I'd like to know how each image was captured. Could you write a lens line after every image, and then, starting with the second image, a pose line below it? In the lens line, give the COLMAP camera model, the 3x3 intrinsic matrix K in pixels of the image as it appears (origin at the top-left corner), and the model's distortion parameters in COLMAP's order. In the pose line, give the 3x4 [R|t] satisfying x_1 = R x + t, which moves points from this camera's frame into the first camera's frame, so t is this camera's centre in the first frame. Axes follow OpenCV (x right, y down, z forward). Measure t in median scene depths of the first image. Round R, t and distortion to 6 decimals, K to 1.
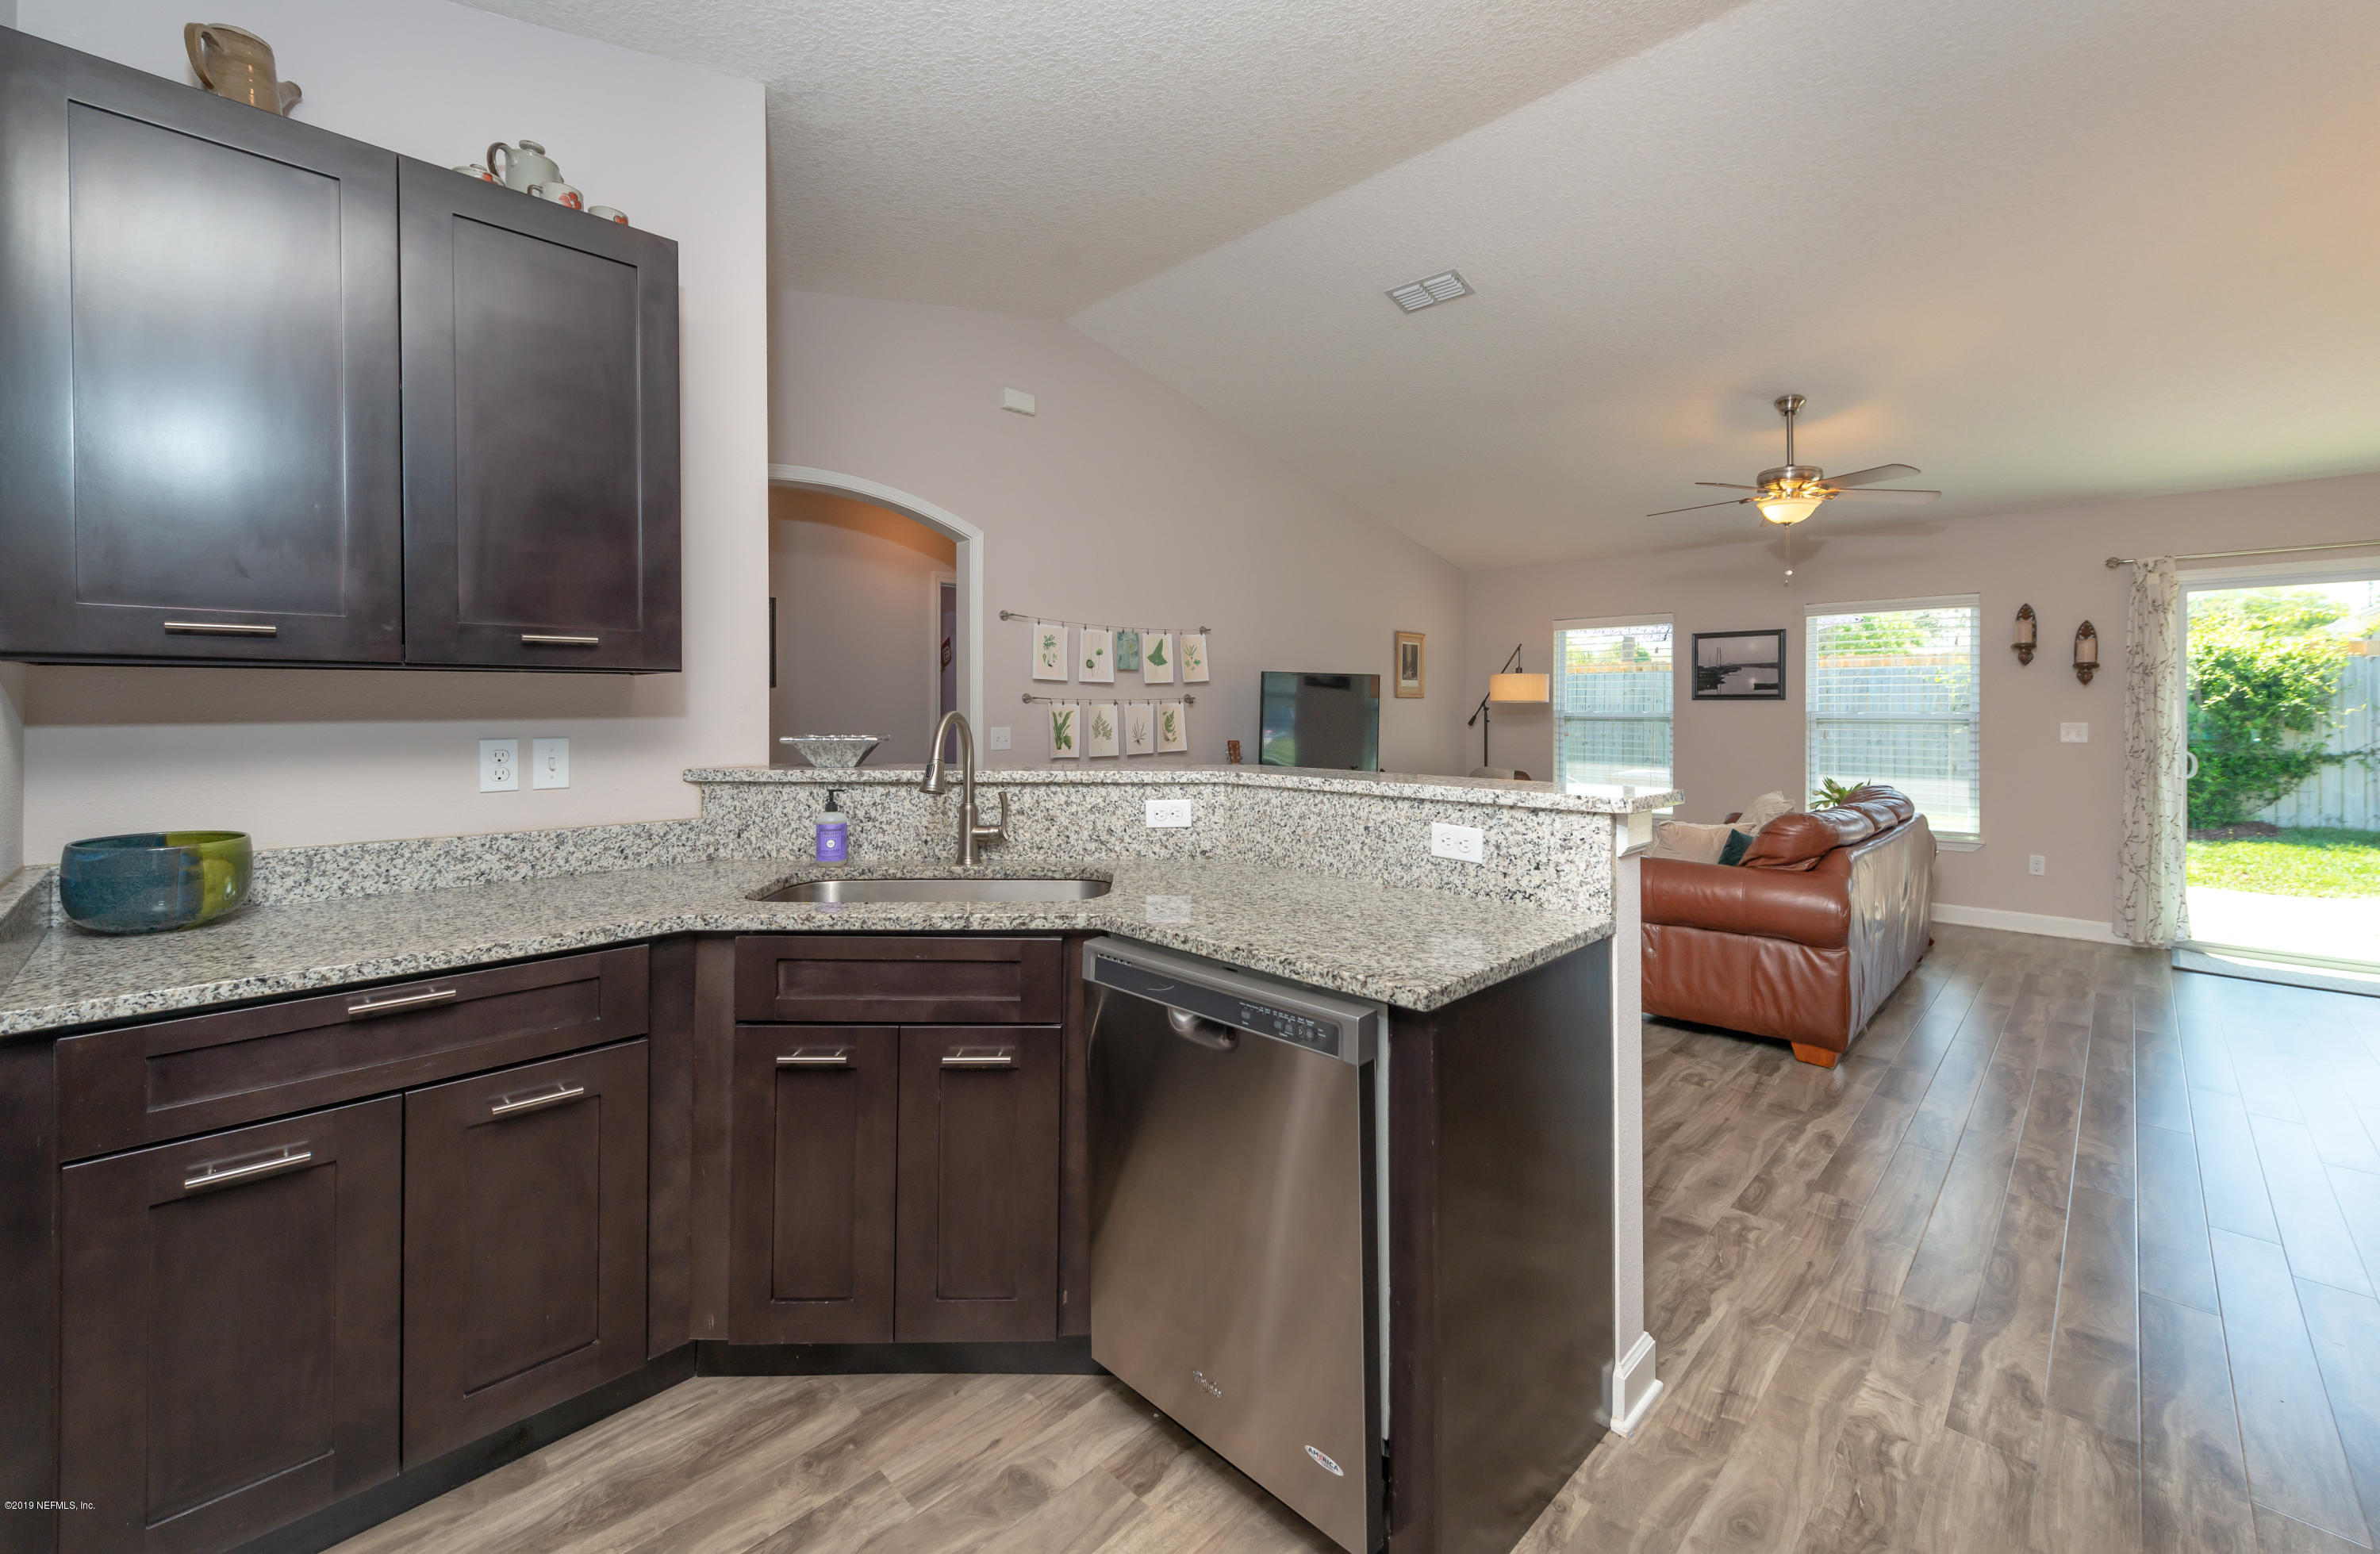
lens RADIAL K [[967.9, 0, 1181.4], [0, 967.9, 717.9], [0, 0, 1]] dist [0.002786, 0.000591]
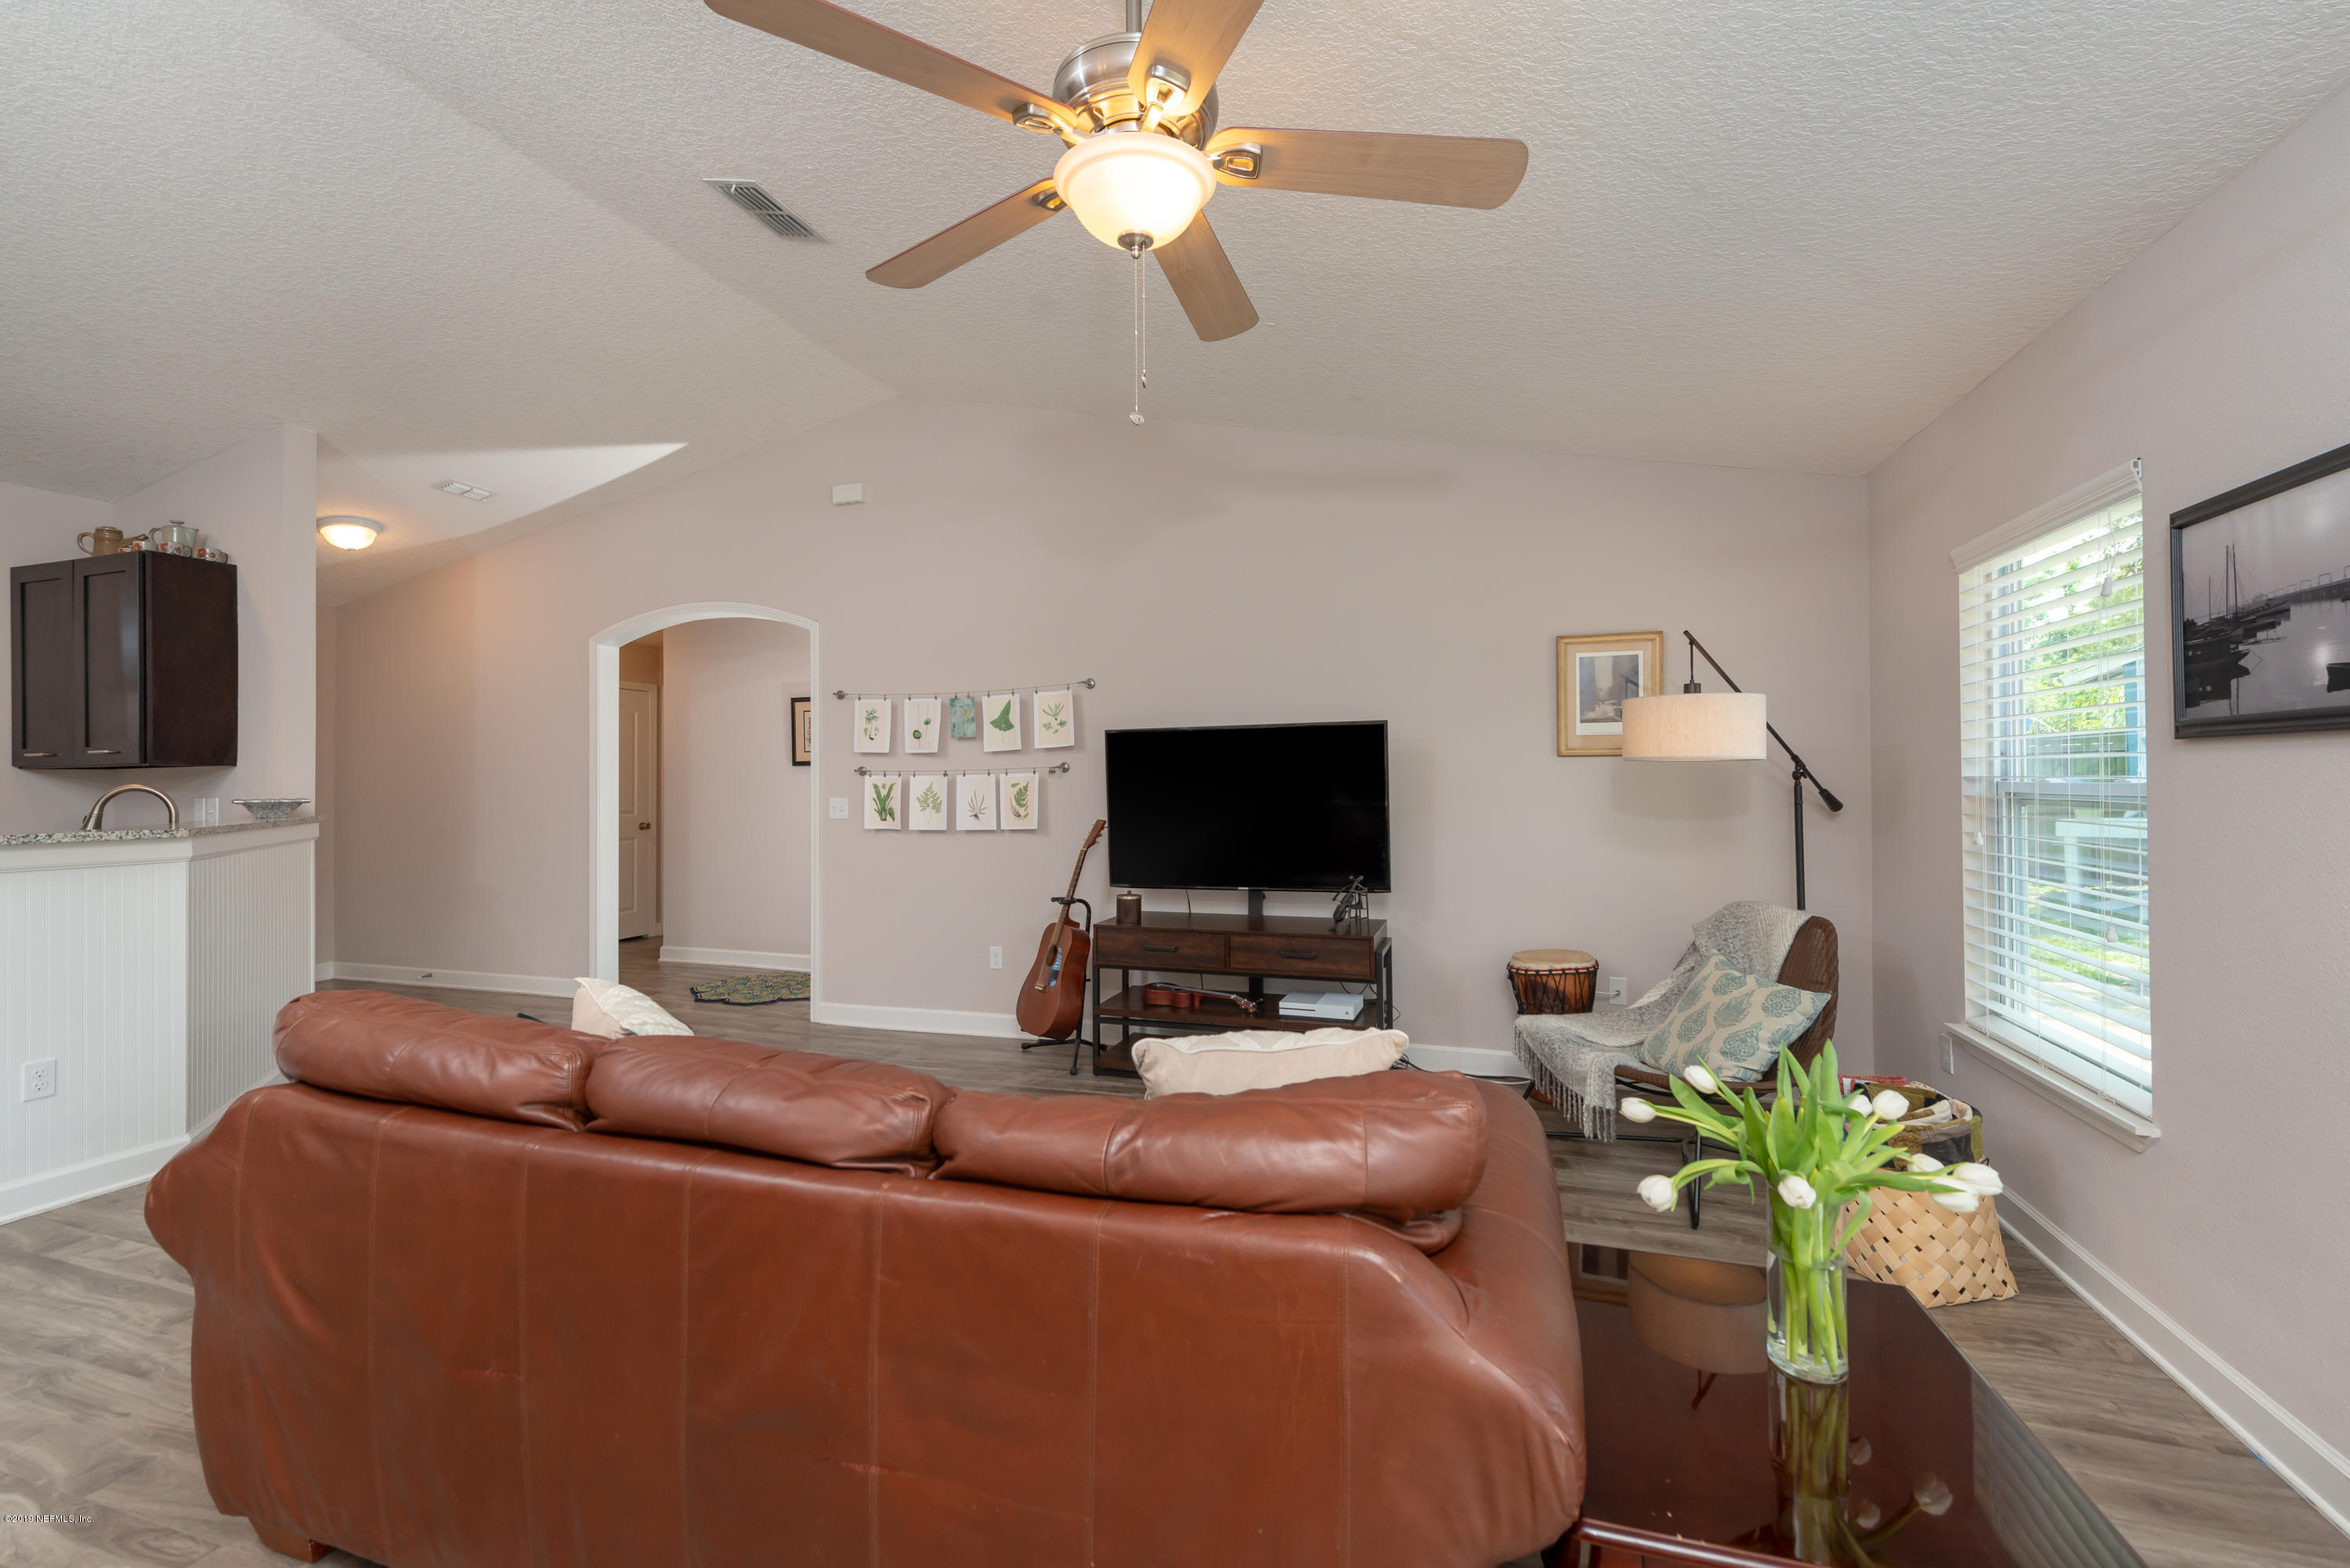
lens RADIAL K [[954.4, 0, 1182.3], [0, 954.4, 775.1], [0, 0, 1]] dist [0.013644, -0.001020]
pose [[0.449510, -0.010366, -0.893215, 0.861915], [-0.004487, 0.999894, -0.013863, -0.002819], [0.893264, 0.010239, 0.449415, 0.786613]]
